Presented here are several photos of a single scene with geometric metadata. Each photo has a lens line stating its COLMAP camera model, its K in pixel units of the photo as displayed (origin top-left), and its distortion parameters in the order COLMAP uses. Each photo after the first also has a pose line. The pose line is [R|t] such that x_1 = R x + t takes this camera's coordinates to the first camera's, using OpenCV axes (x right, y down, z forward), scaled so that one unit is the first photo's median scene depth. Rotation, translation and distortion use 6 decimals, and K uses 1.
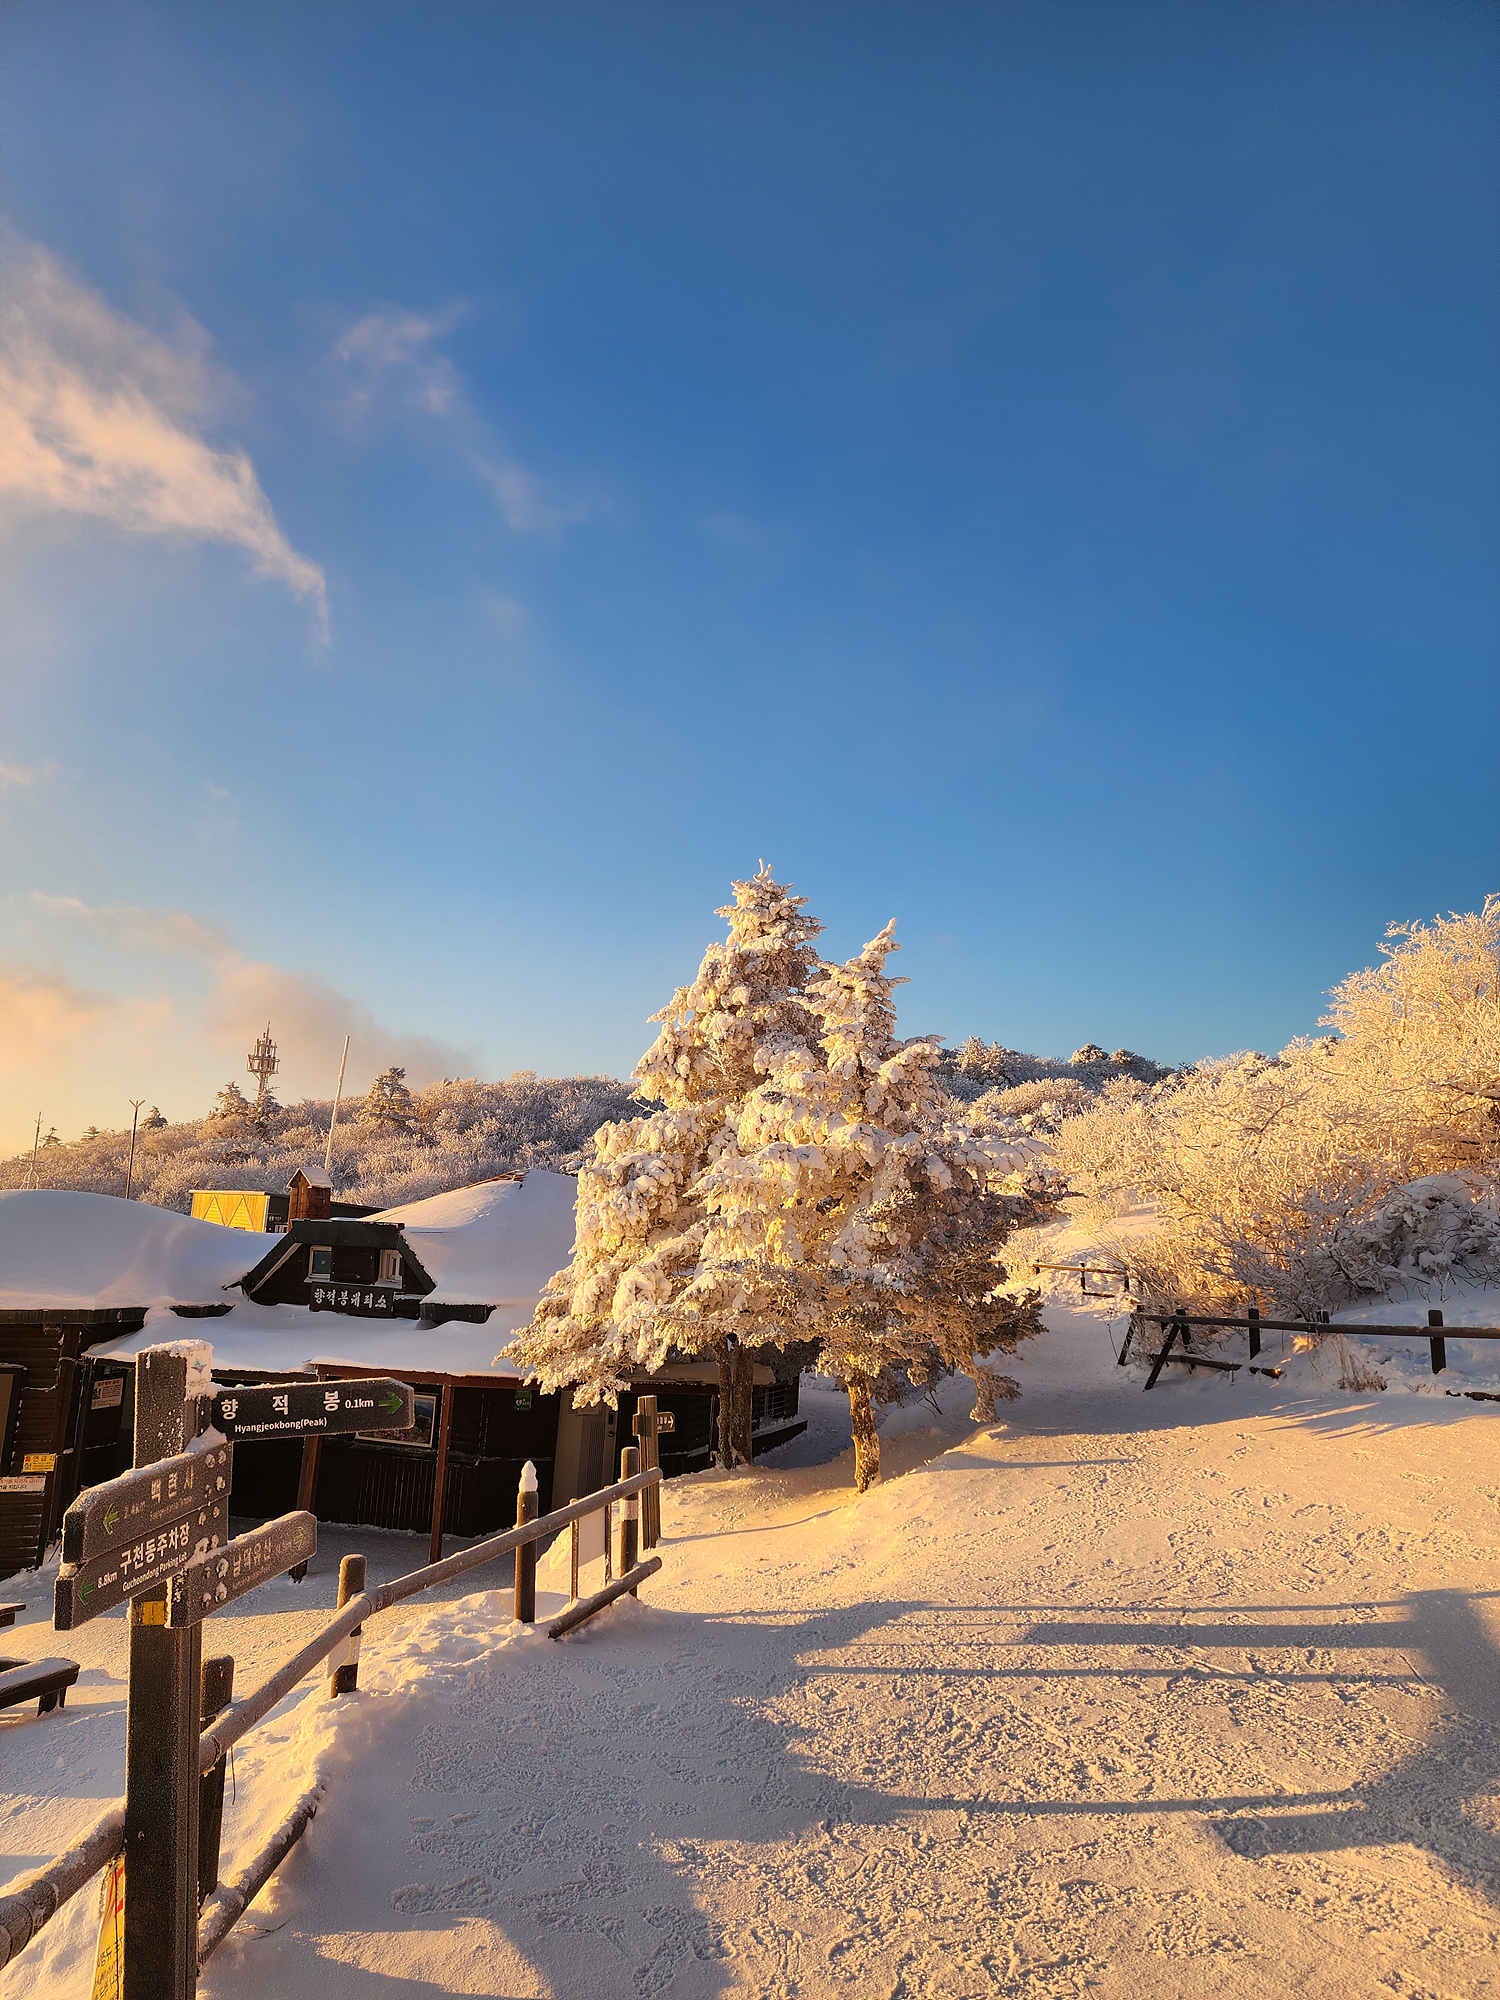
lens RADIAL K [[1364.3, 0, 747.6], [0, 1364.3, 998.8], [0, 0, 1]] dist [0.082417, -0.058207]
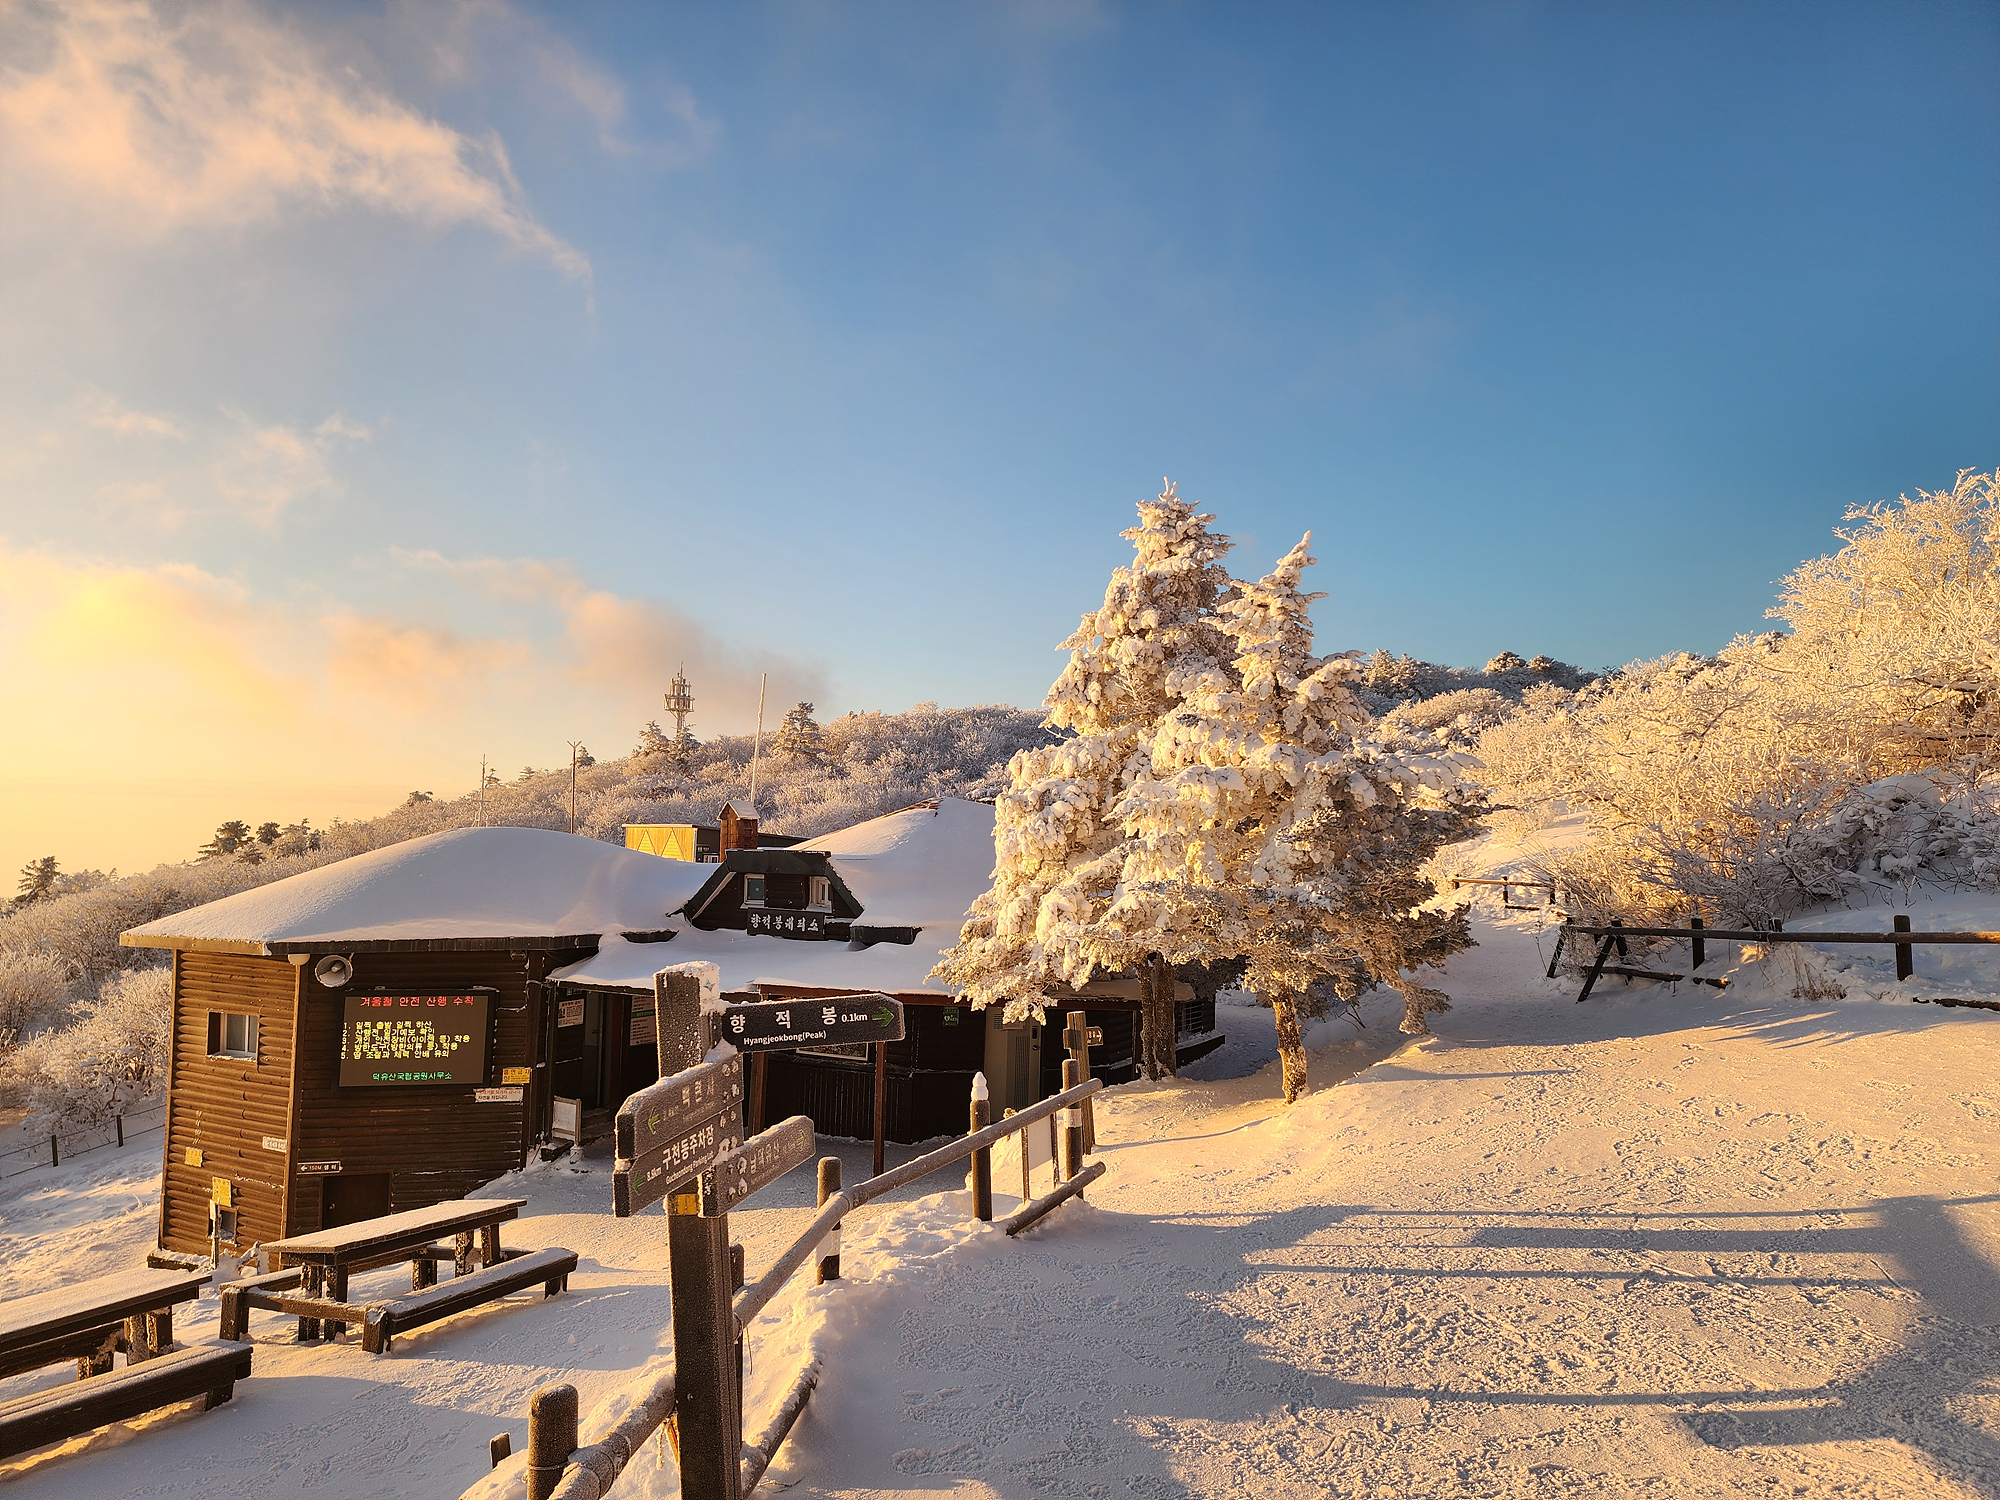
lens RADIAL K [[1364.3, 0, 997.2], [0, 1364.3, 735.6], [0, 0, 1]] dist [0.082417, -0.058207]
pose [[0.993408, -0.033272, -0.109701, -0.010018], [0.042131, 0.995948, 0.079449, -0.001282], [0.106613, -0.083547, 0.990784, -0.005489]]
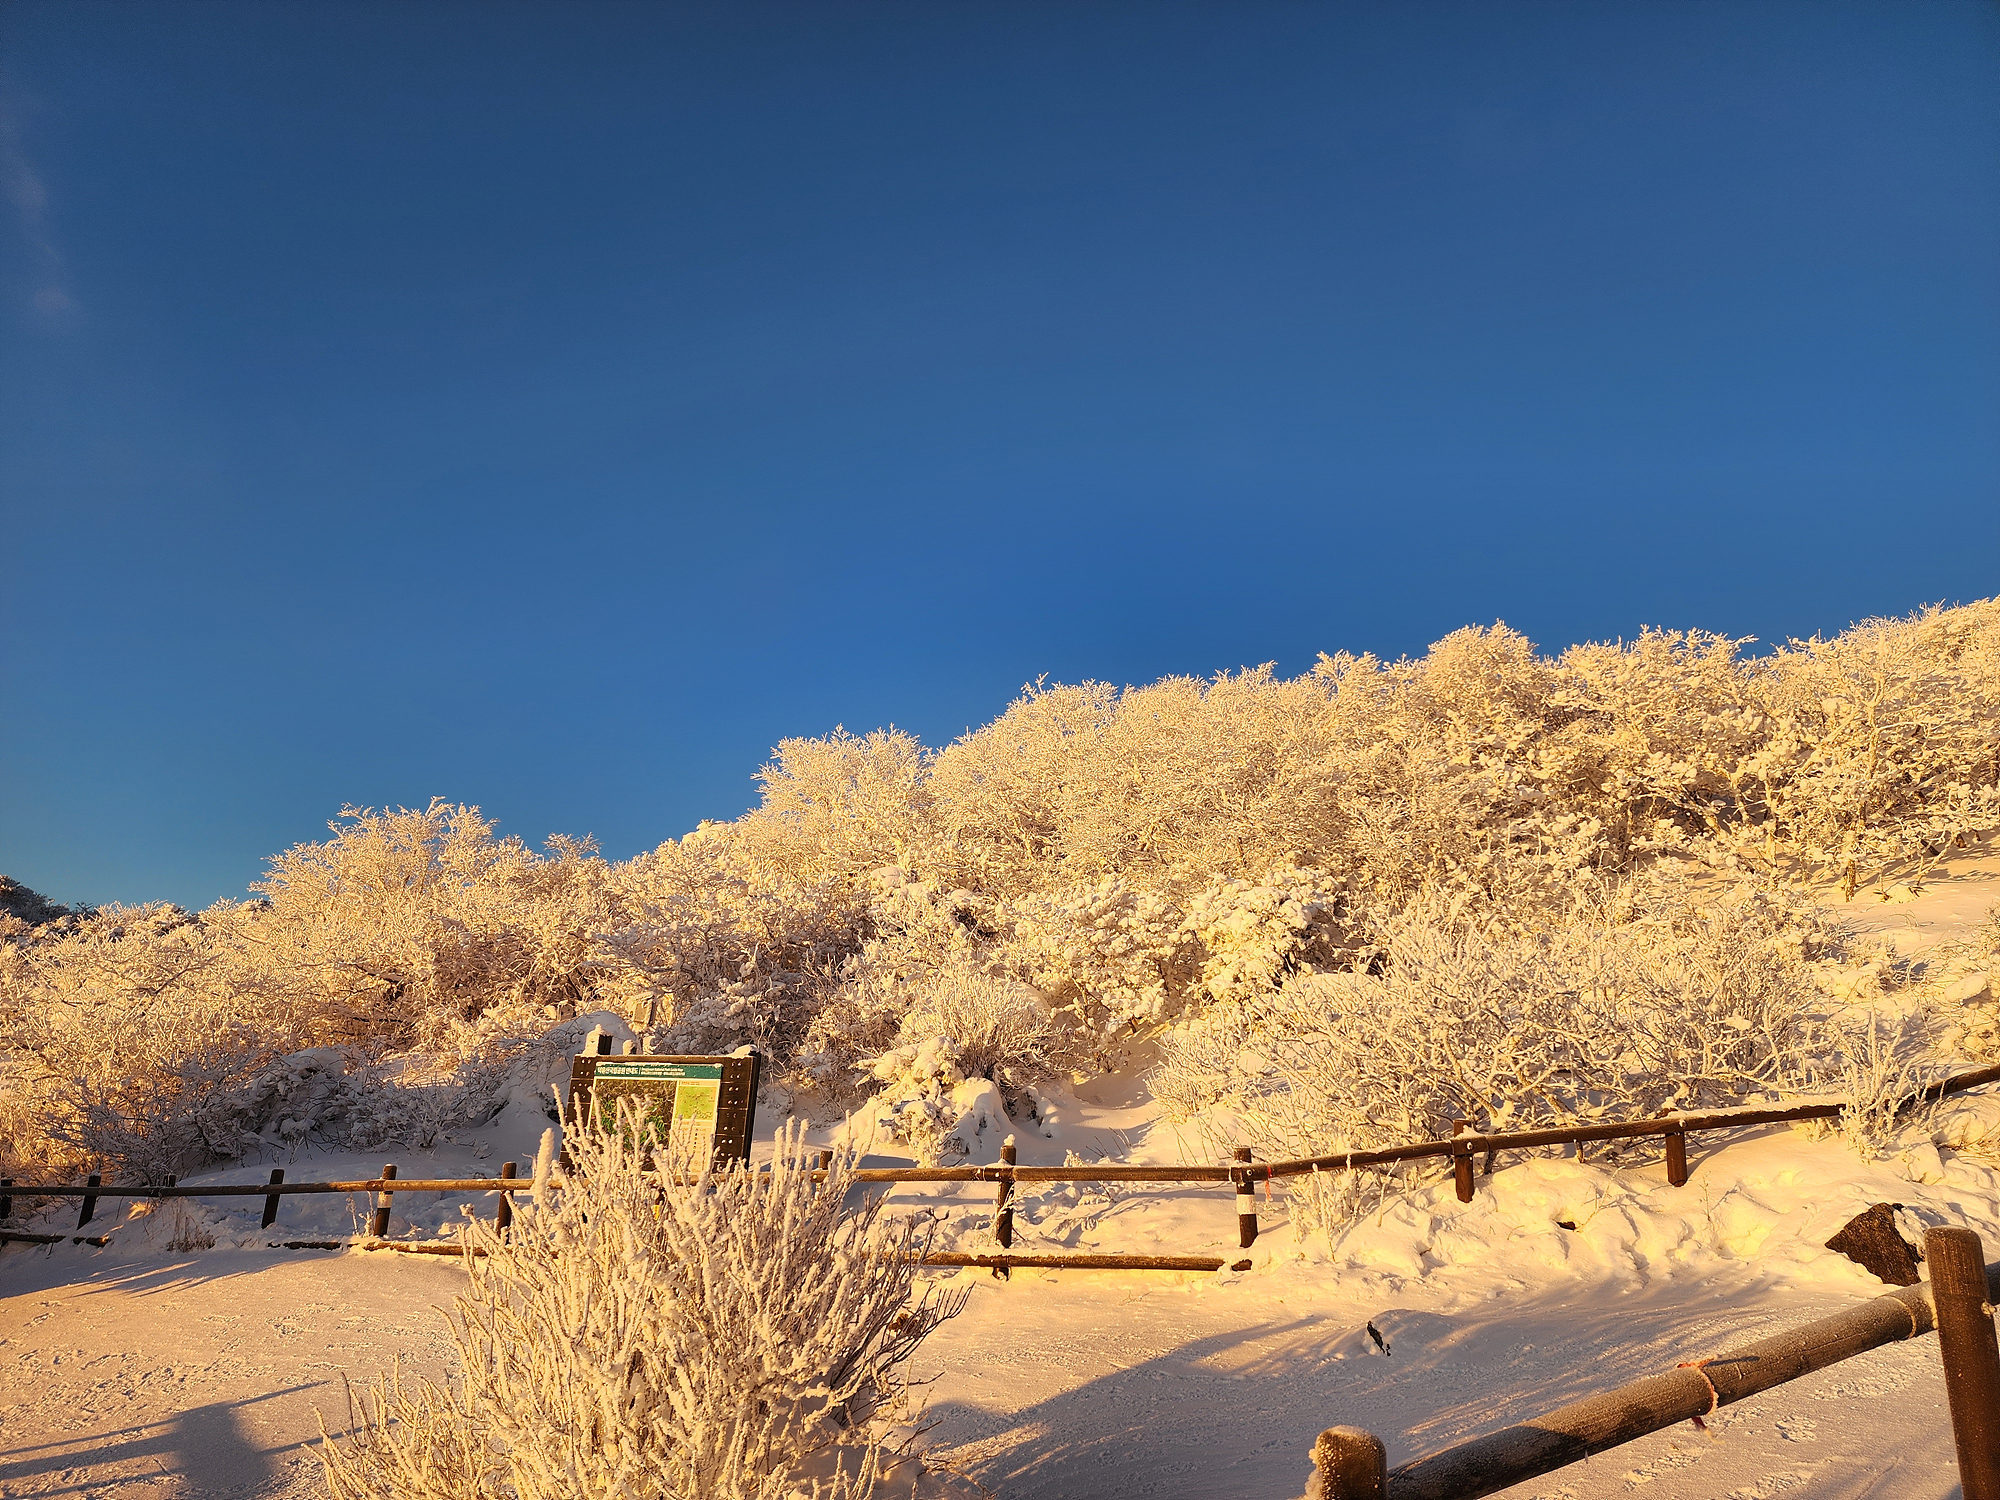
lens RADIAL K [[1364.3, 0, 992.6], [0, 1364.3, 762.3], [0, 0, 1]] dist [0.082417, -0.058207]
pose [[0.626149, 0.225723, 0.746315, -0.039912], [-0.167383, 0.973776, -0.154087, -0.012629], [-0.761525, -0.028439, 0.647512, -0.109970]]
